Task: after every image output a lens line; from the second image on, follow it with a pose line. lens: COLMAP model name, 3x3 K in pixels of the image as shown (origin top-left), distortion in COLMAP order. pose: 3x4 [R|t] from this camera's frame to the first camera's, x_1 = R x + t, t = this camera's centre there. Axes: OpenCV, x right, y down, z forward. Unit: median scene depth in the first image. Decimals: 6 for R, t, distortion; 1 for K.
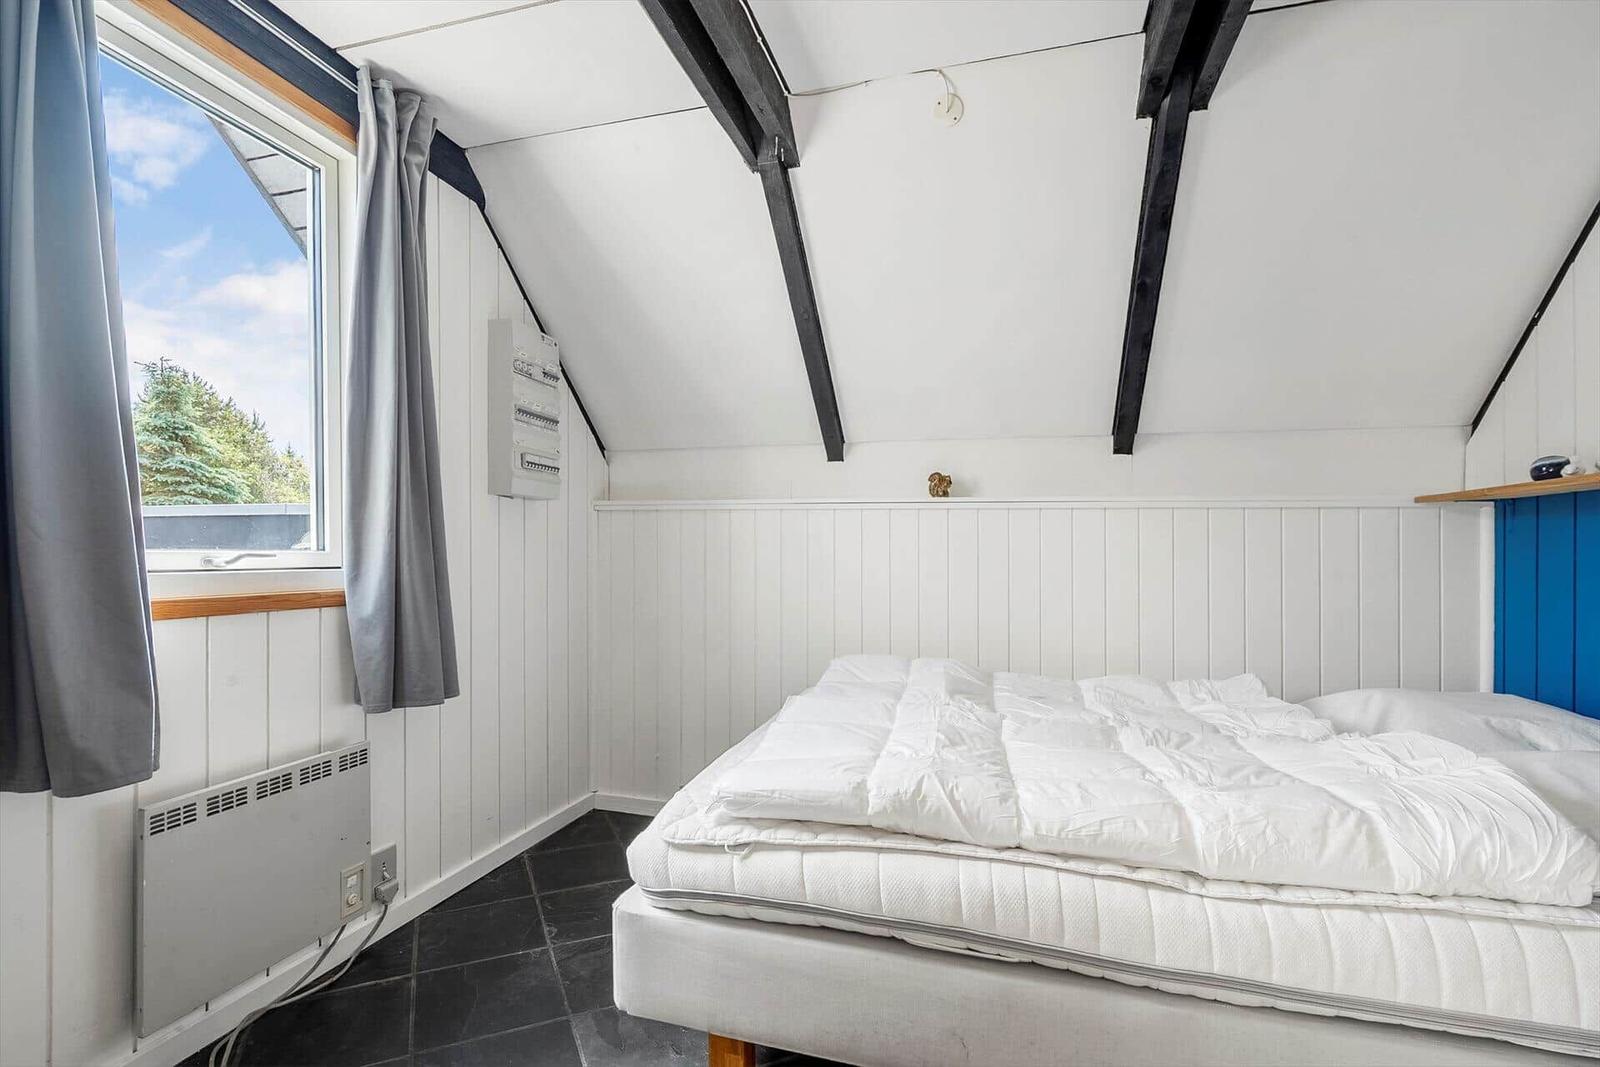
lens RADIAL K [[770.1, 0, 805.1], [0, 770.1, 542.3], [0, 0, 1]] dist [-0.001516, -0.000081]
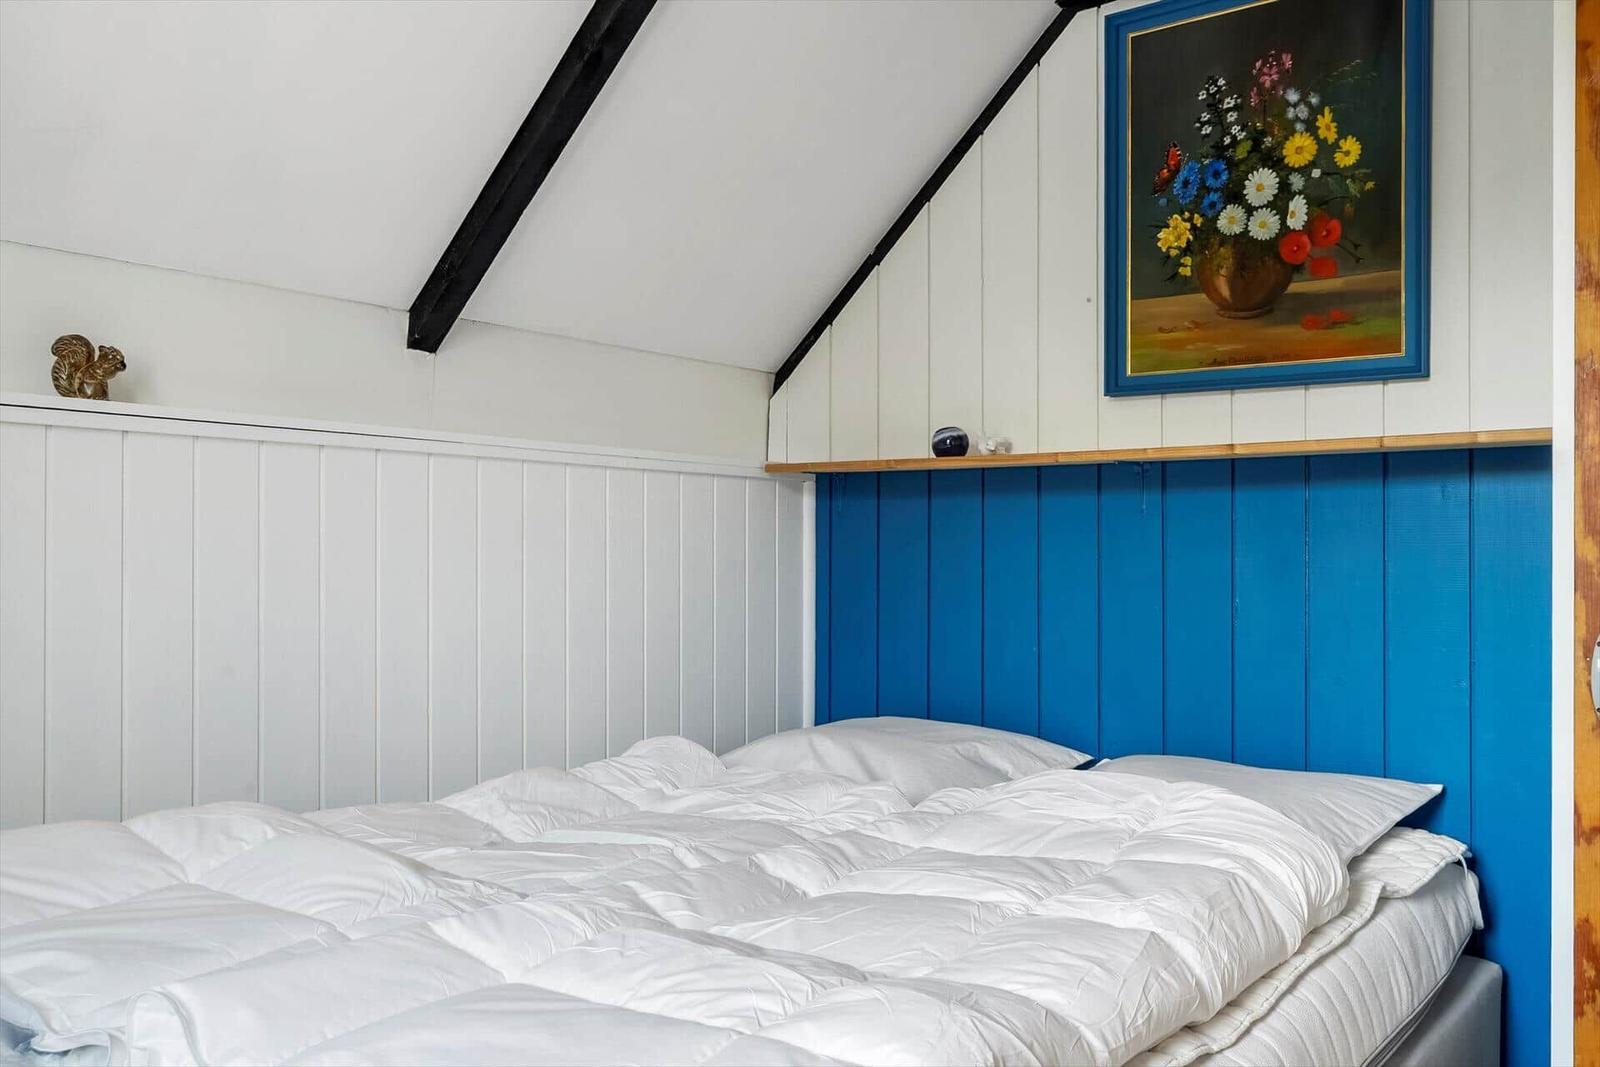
lens RADIAL K [[1354.8, 0, 800.0], [0, 1354.8, 533.5], [0, 0, 1]] dist [-0.013264, -0.005851]
pose [[0.386591, 0.001909, 0.922249, -0.389951], [-0.021331, 0.999749, 0.006873, -0.001996], [-0.922005, -0.022329, 0.386535, 0.466833]]
